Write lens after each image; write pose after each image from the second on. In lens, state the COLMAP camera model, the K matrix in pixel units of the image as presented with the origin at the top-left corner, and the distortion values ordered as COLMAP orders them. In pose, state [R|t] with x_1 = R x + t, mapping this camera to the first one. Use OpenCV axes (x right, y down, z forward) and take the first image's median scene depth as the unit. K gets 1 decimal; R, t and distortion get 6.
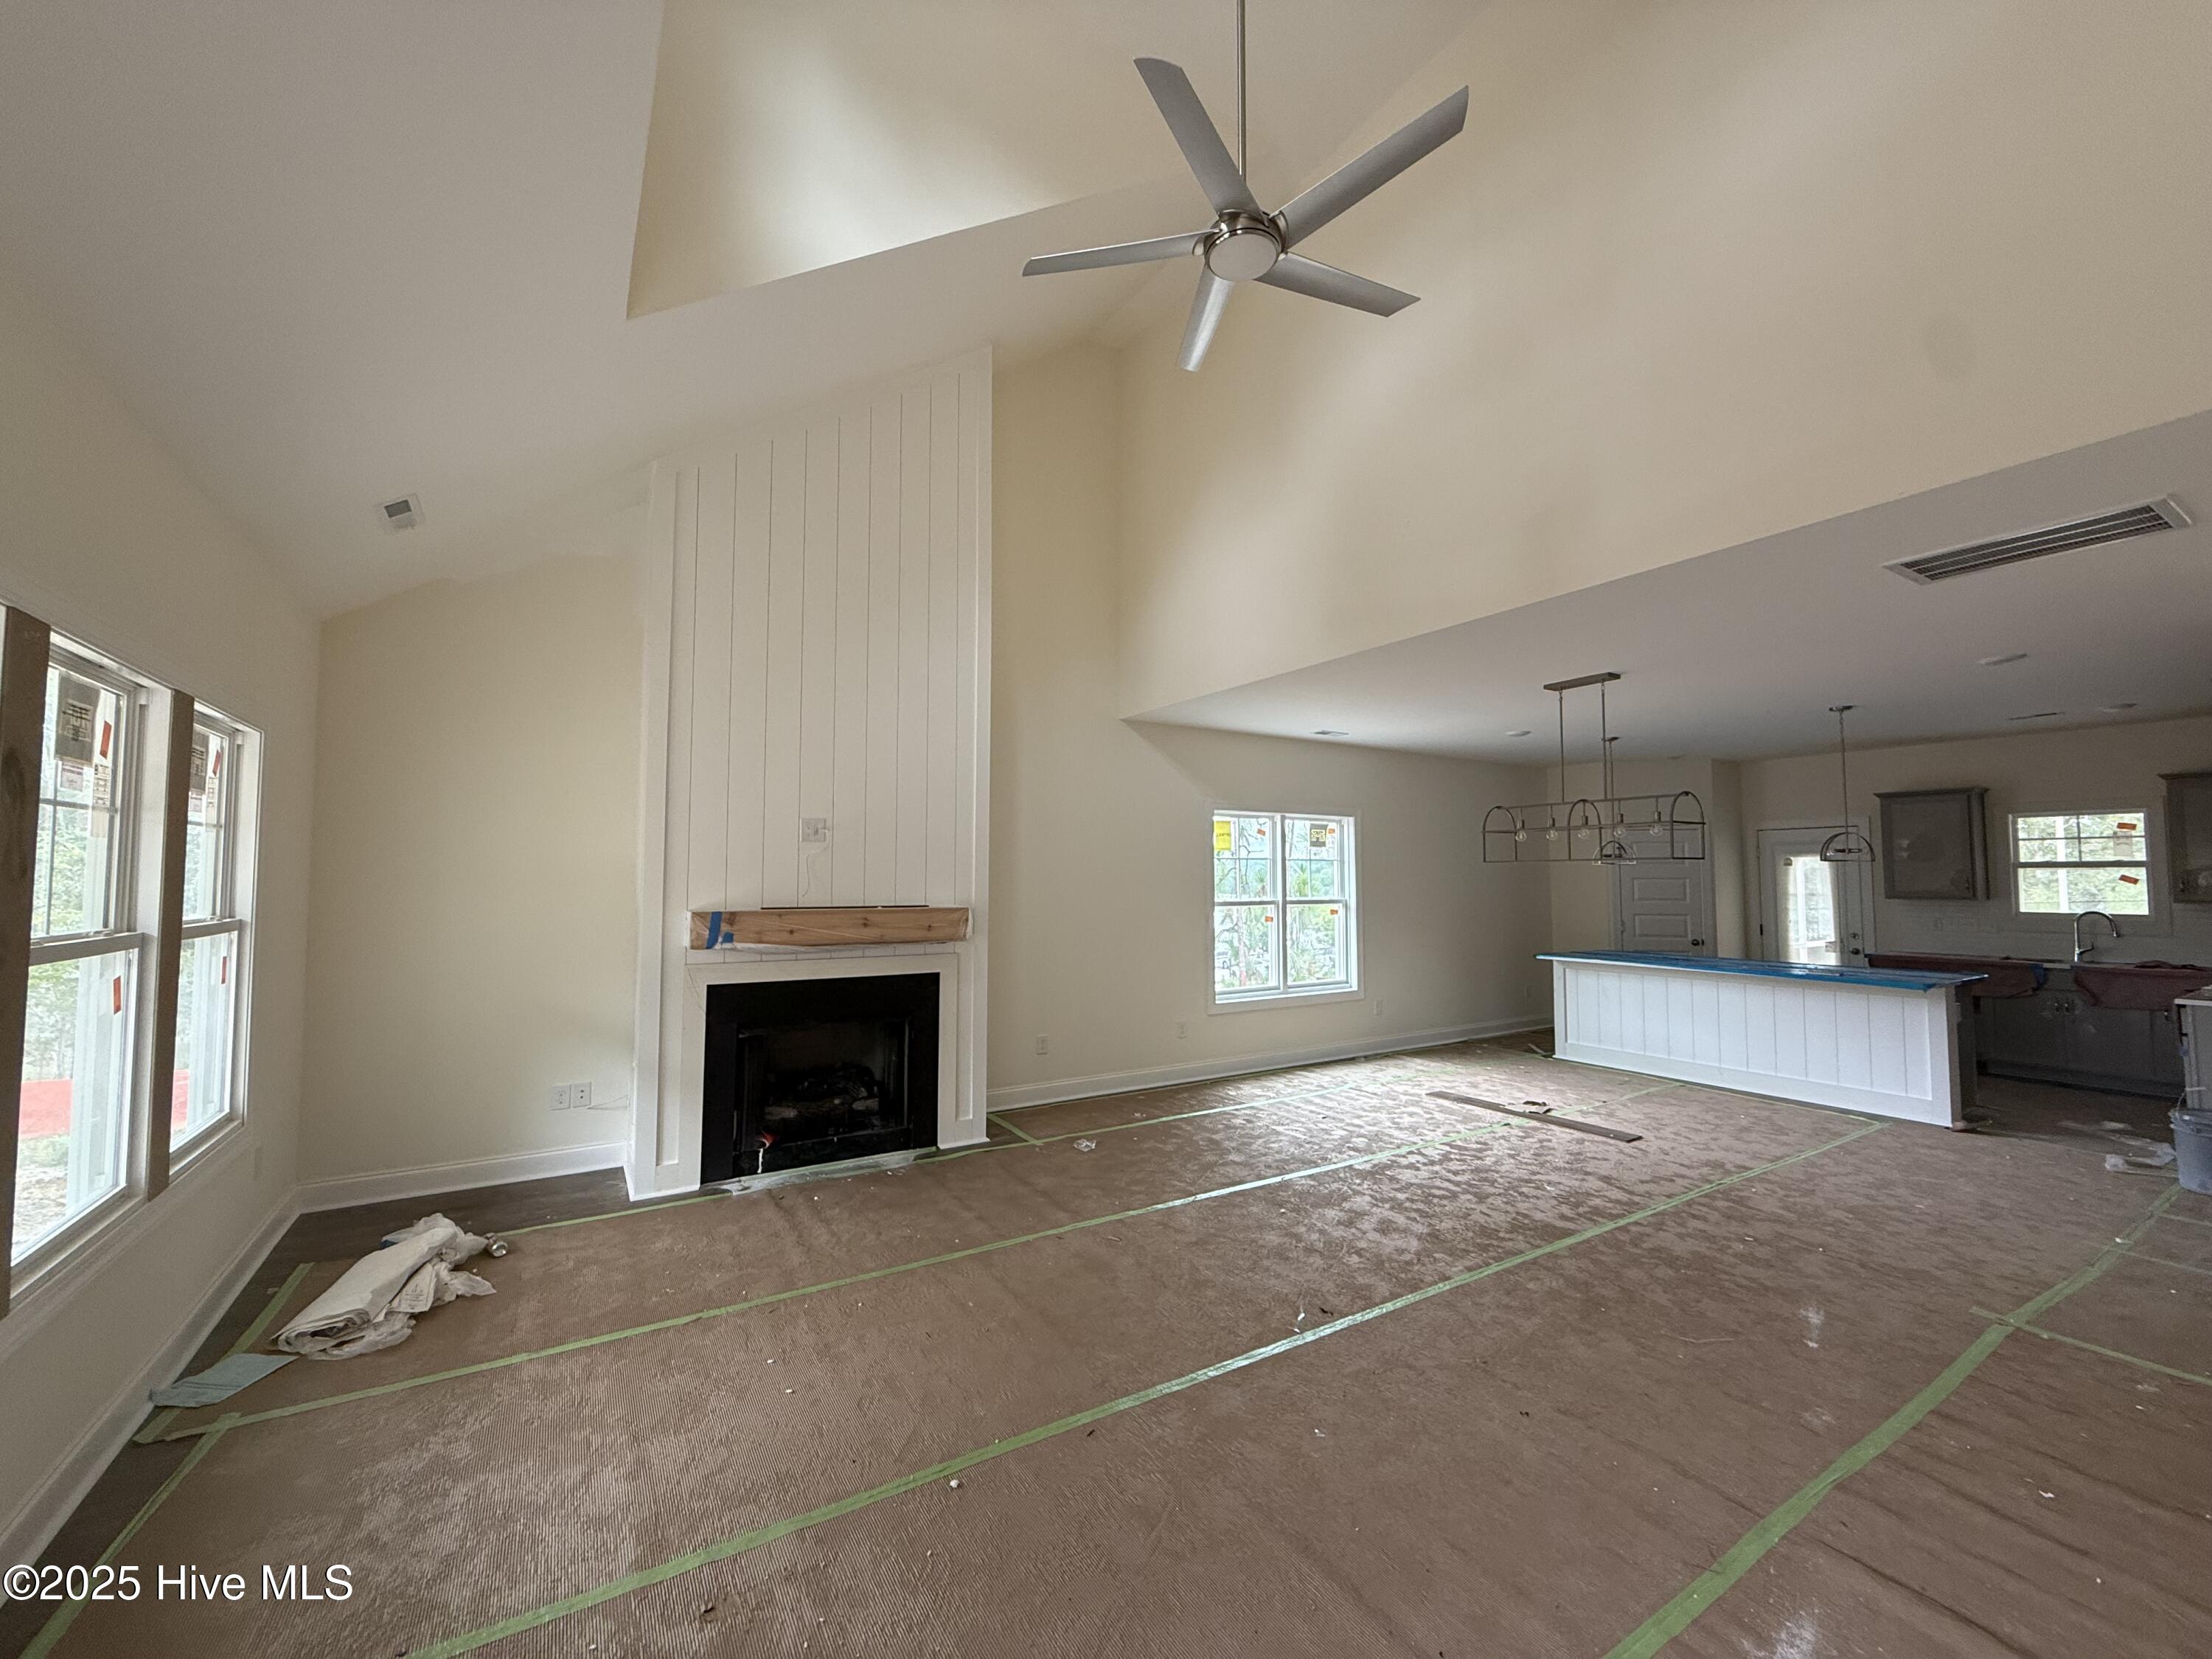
lens RADIAL K [[885.2, 0, 1107.5], [0, 885.2, 830.9], [0, 0, 1]] dist [-0.004818, 0.000658]
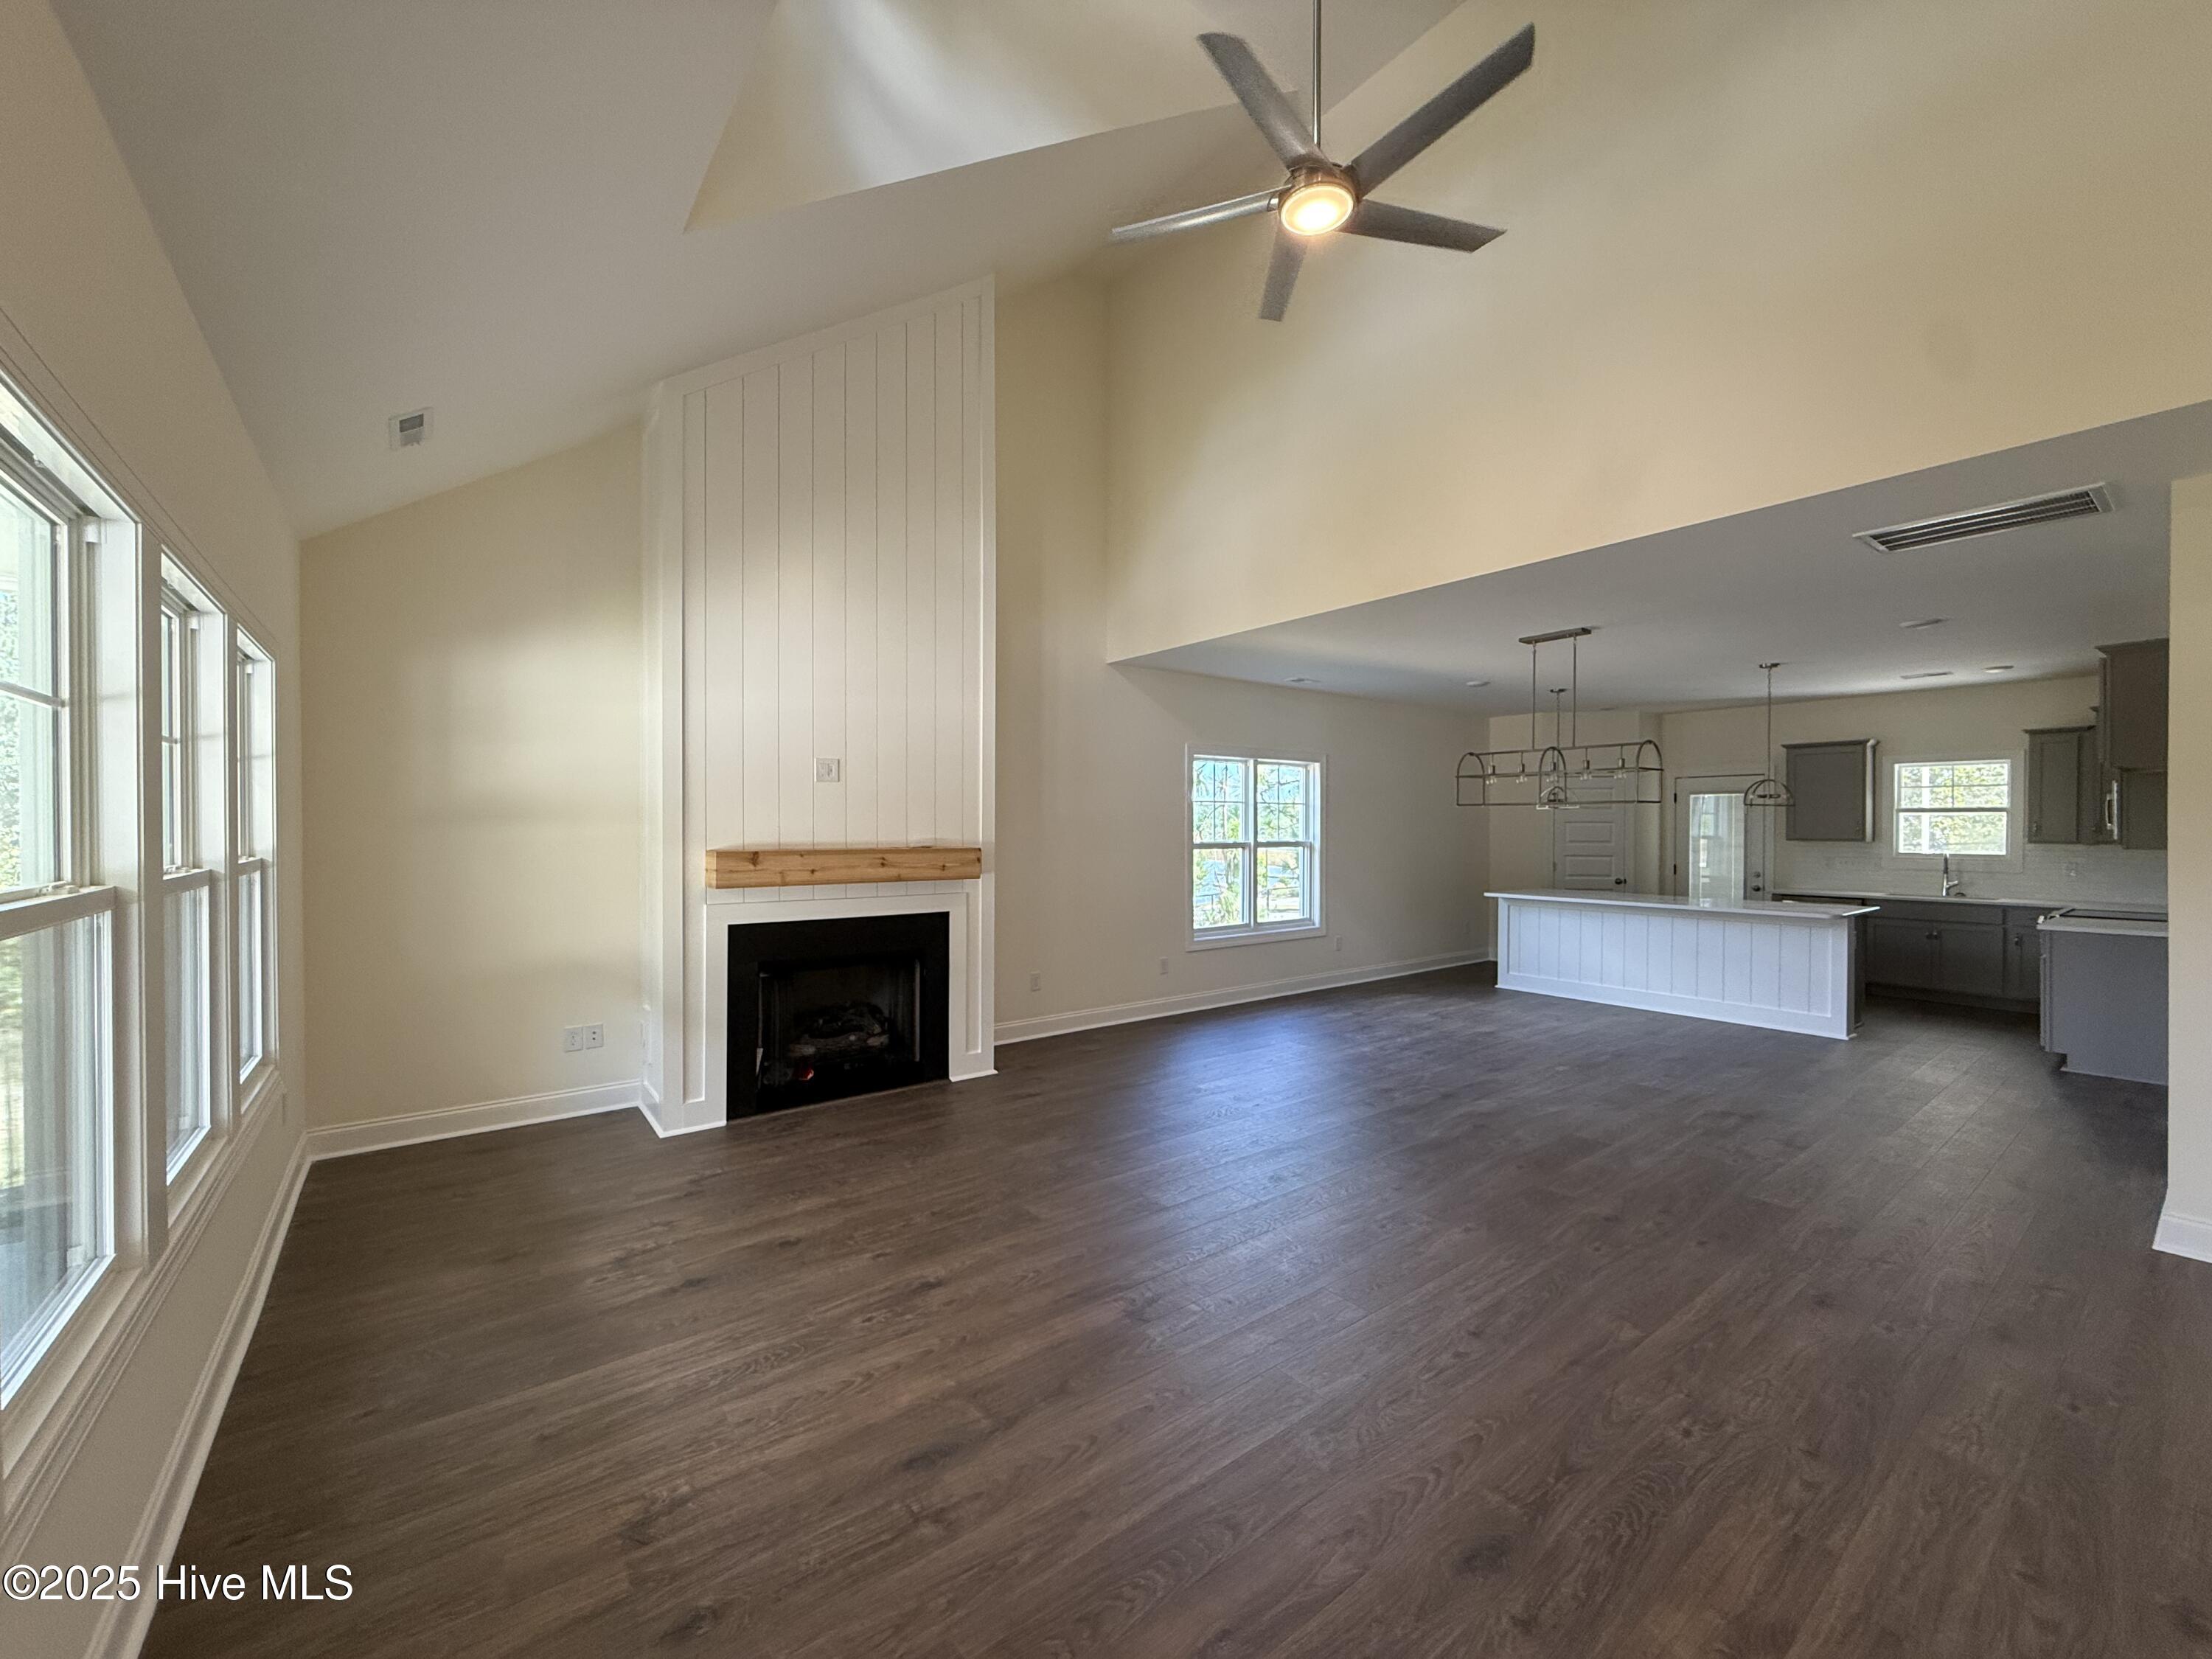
lens RADIAL K [[885.2, 0, 1105.8], [0, 885.2, 830.2], [0, 0, 1]] dist [-0.004818, 0.000658]
pose [[0.995295, 0.000305, 0.096894, -0.107814], [-0.006130, 0.998190, 0.059821, 0.004766], [-0.096700, -0.060134, 0.993495, -0.022213]]
